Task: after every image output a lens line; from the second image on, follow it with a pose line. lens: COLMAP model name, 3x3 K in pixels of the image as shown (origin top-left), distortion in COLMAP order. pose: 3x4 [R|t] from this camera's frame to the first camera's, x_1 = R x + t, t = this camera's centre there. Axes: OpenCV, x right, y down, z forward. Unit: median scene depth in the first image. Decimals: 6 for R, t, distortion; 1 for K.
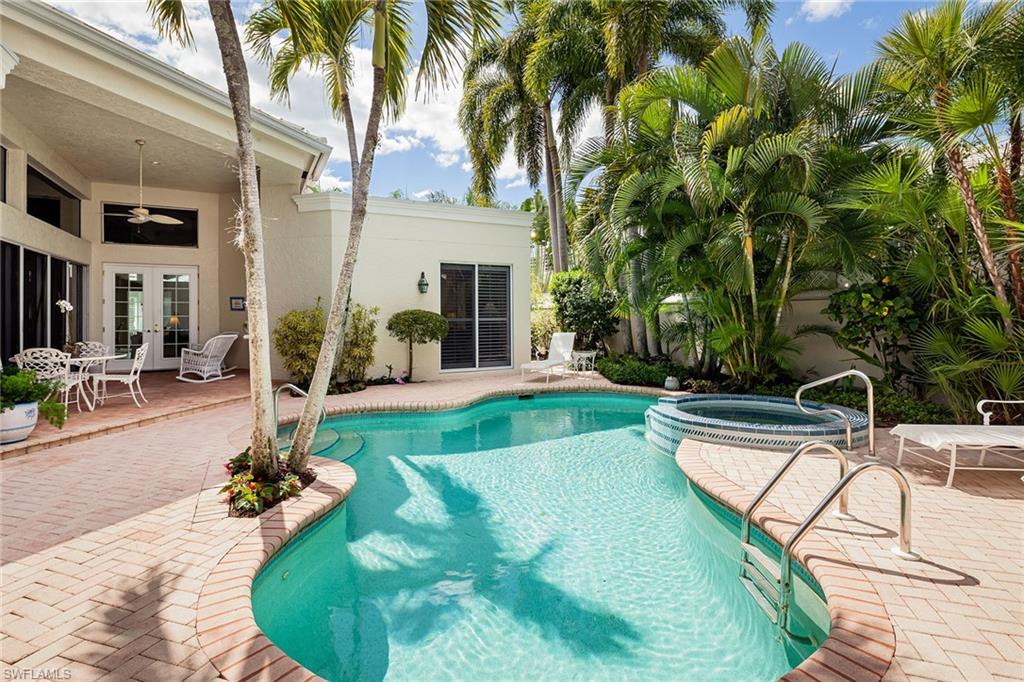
lens RADIAL K [[494.0, 0, 511.9], [0, 494.0, 318.6], [0, 0, 1]] dist [0.001272, 0.000040]
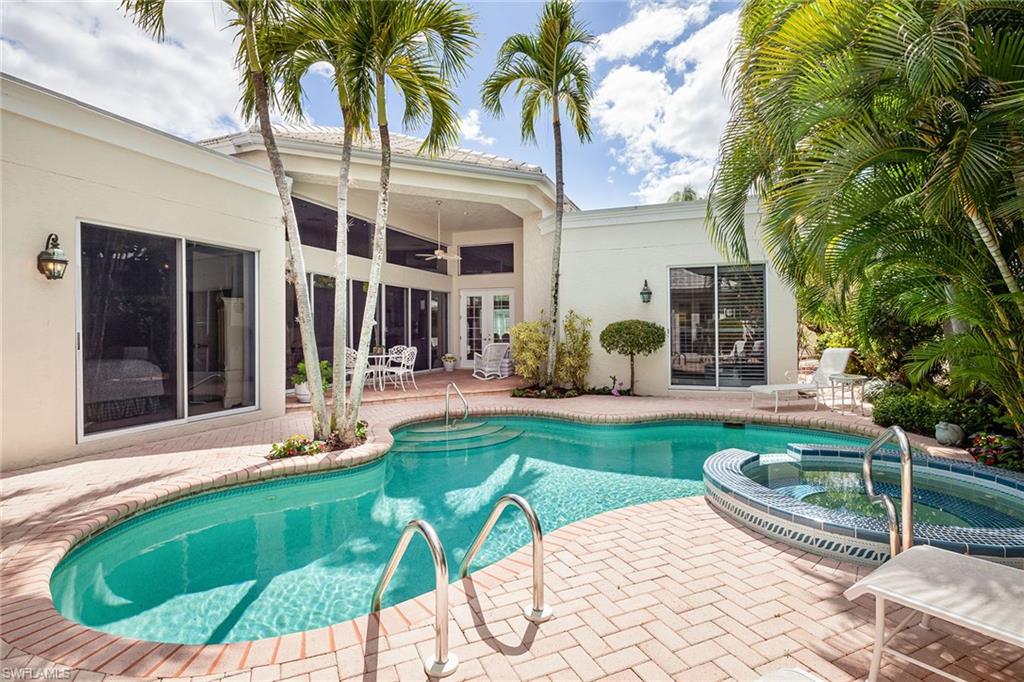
lens RADIAL K [[509.4, 0, 511.8], [0, 509.4, 329.3], [0, 0, 1]] dist [-0.001454, -0.000334]
pose [[0.681322, -0.003284, -0.731976, 0.362346], [0.002735, 0.999994, -0.001942, 0.001209], [0.731979, -0.000679, 0.681327, 0.152059]]
